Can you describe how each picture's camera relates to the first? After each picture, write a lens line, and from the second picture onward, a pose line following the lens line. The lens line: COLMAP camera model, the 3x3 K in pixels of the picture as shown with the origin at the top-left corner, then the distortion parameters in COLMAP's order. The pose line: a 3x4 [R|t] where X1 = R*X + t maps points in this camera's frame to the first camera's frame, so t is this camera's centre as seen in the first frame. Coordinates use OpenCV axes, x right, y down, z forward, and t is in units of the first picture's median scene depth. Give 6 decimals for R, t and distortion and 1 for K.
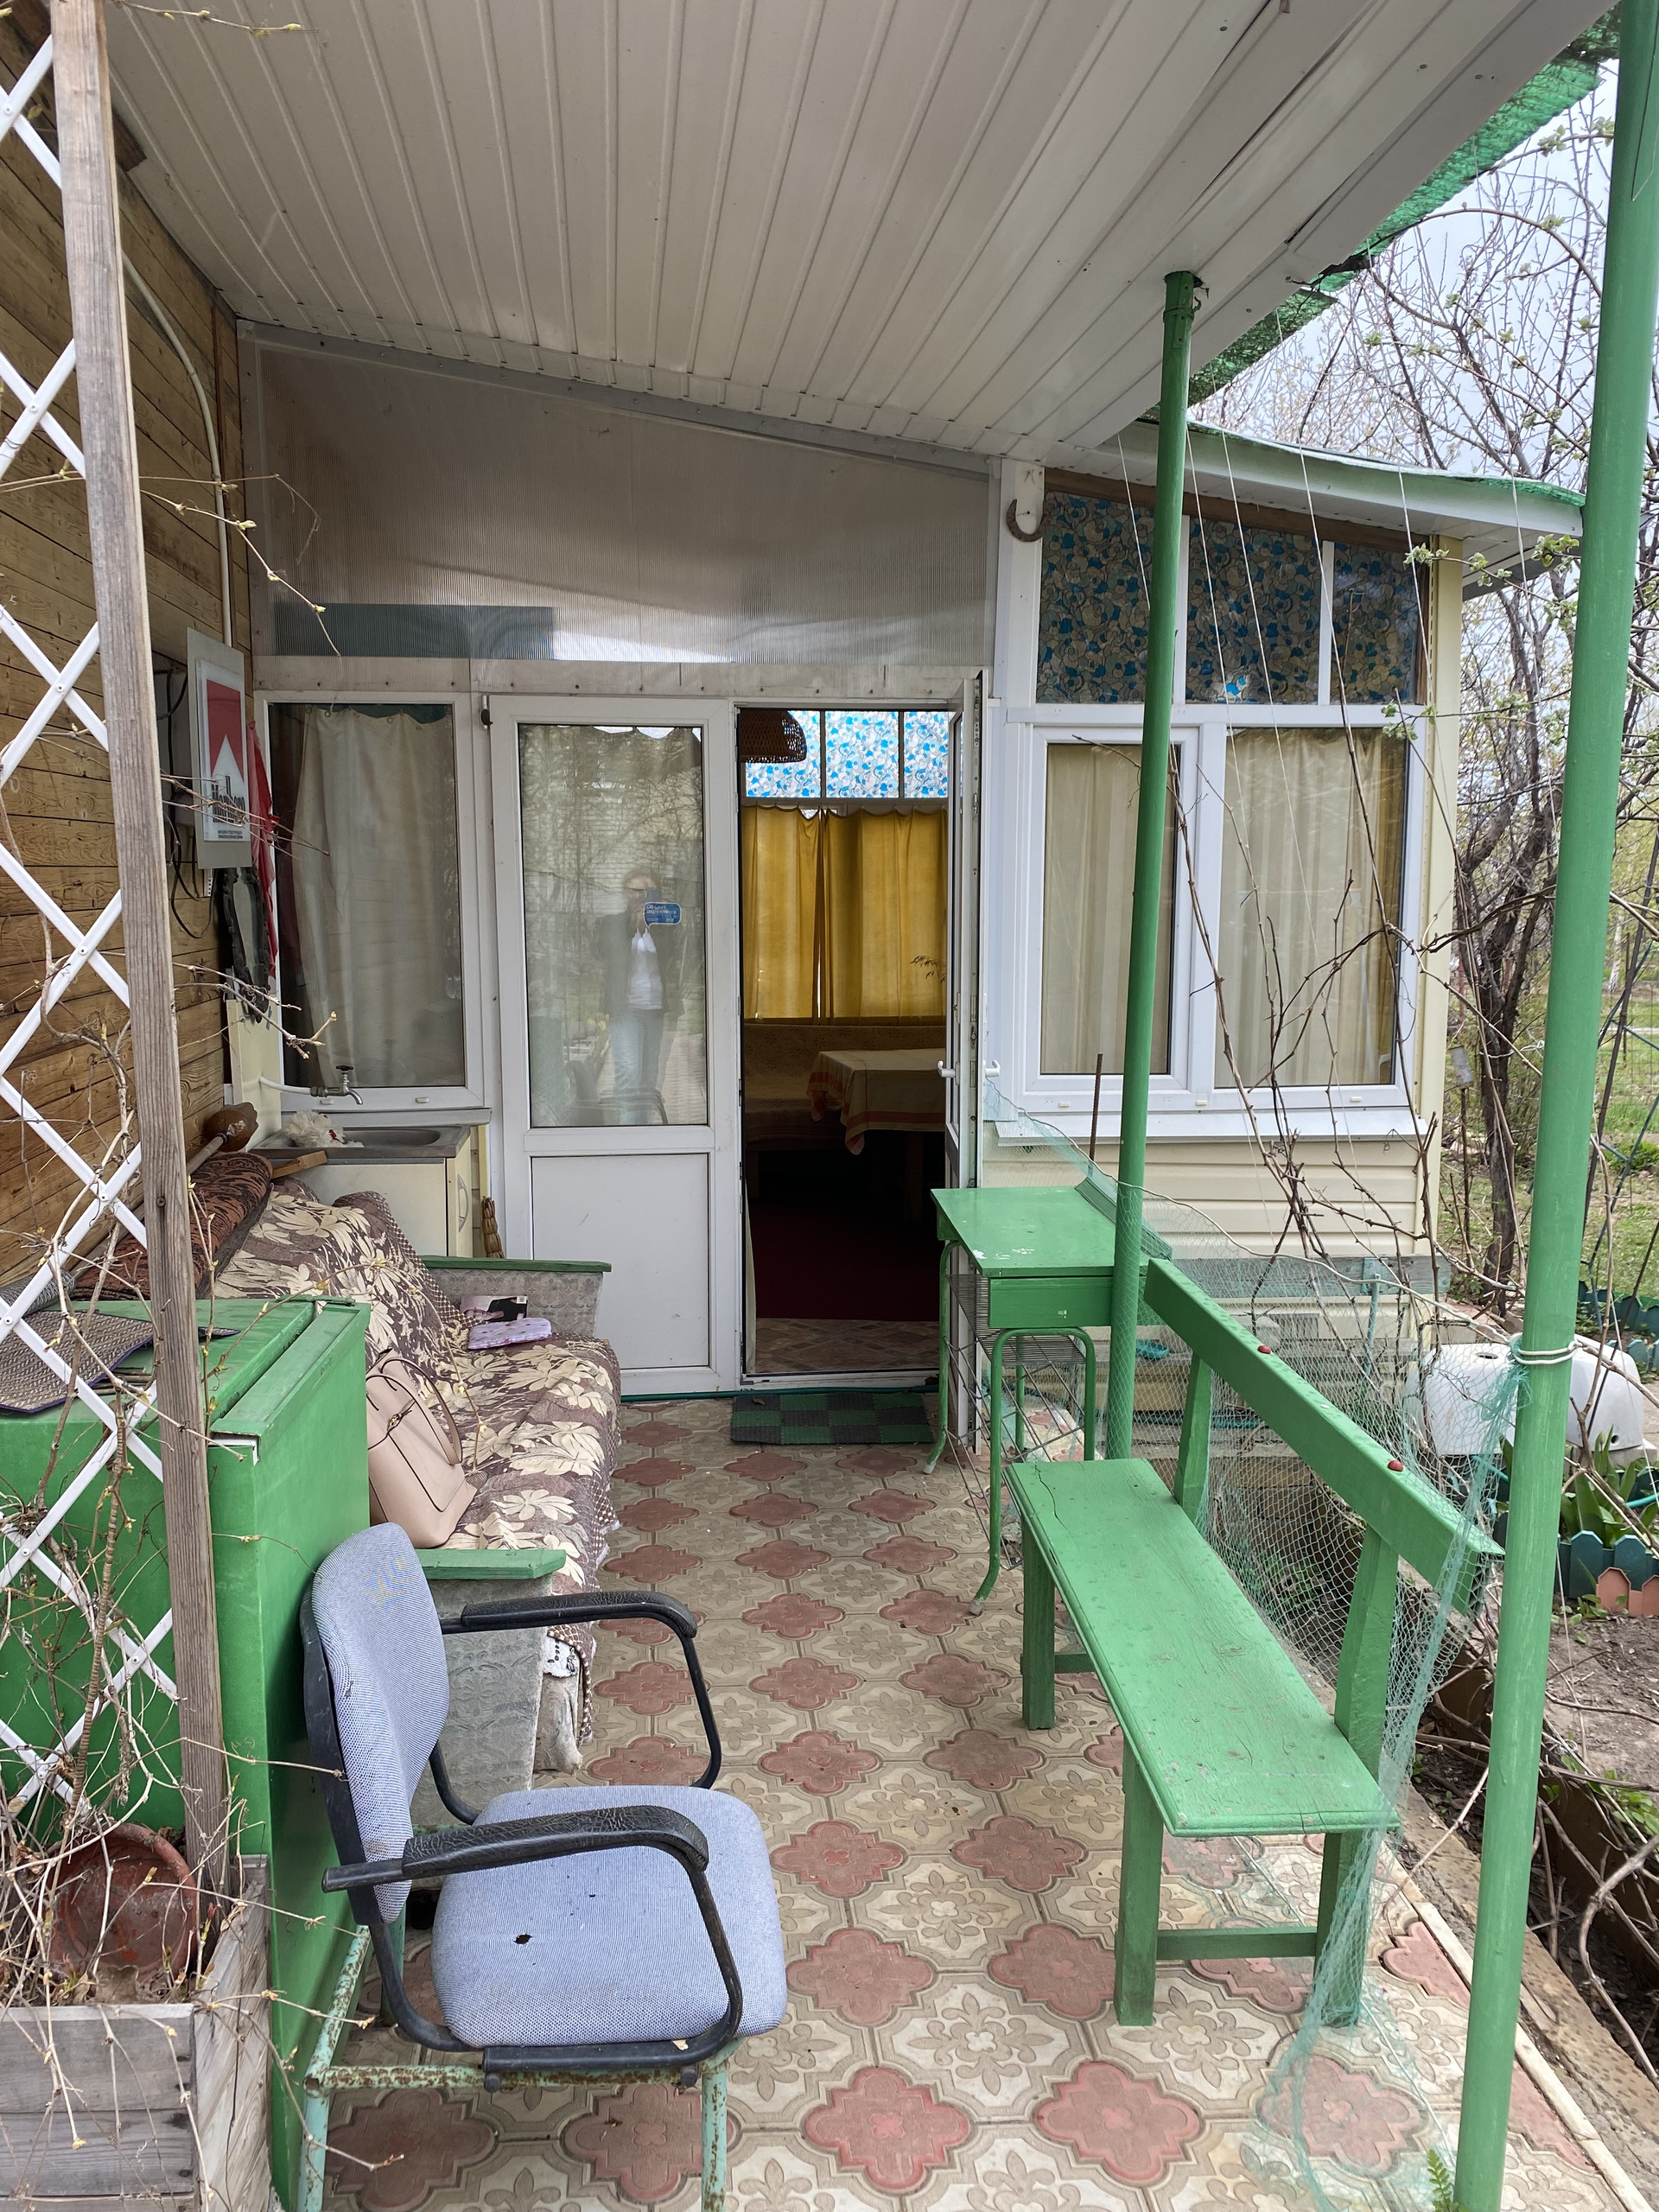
lens RADIAL K [[1705.0, 0, 831.1], [0, 1705.0, 1112.3], [0, 0, 1]] dist [0.037371, -0.037624]
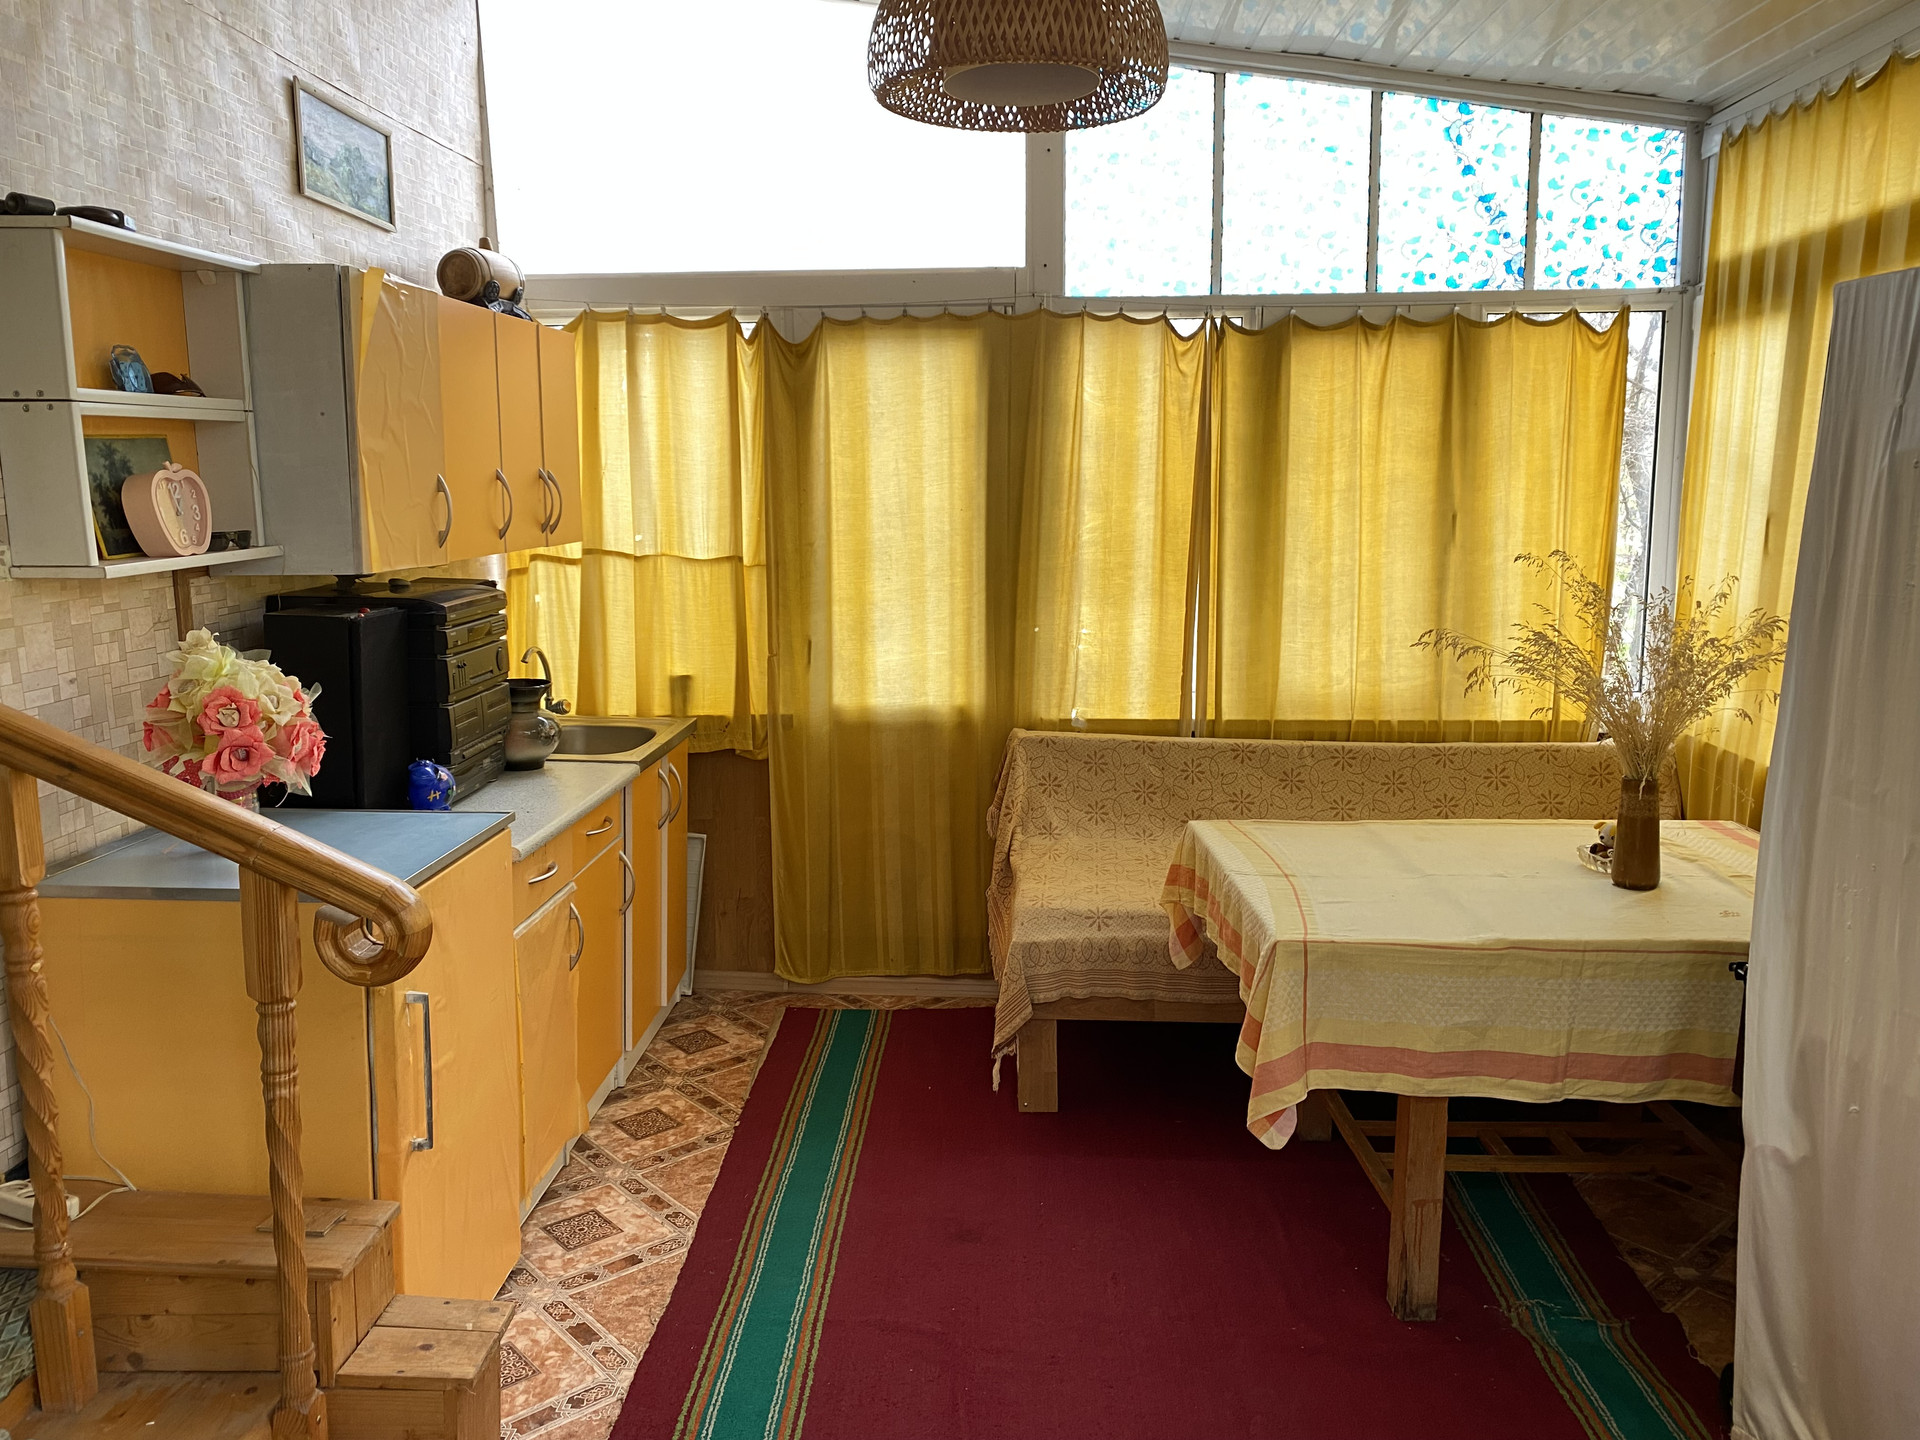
lens RADIAL K [[1479.9, 0, 955.0], [0, 1479.9, 717.2], [0, 0, 1]] dist [0.037371, -0.037624]
pose [[0.984668, 0.027647, -0.172234, -0.001176], [-0.023312, 0.999360, 0.027141, -0.067219], [0.172874, -0.022710, 0.984682, 0.542642]]
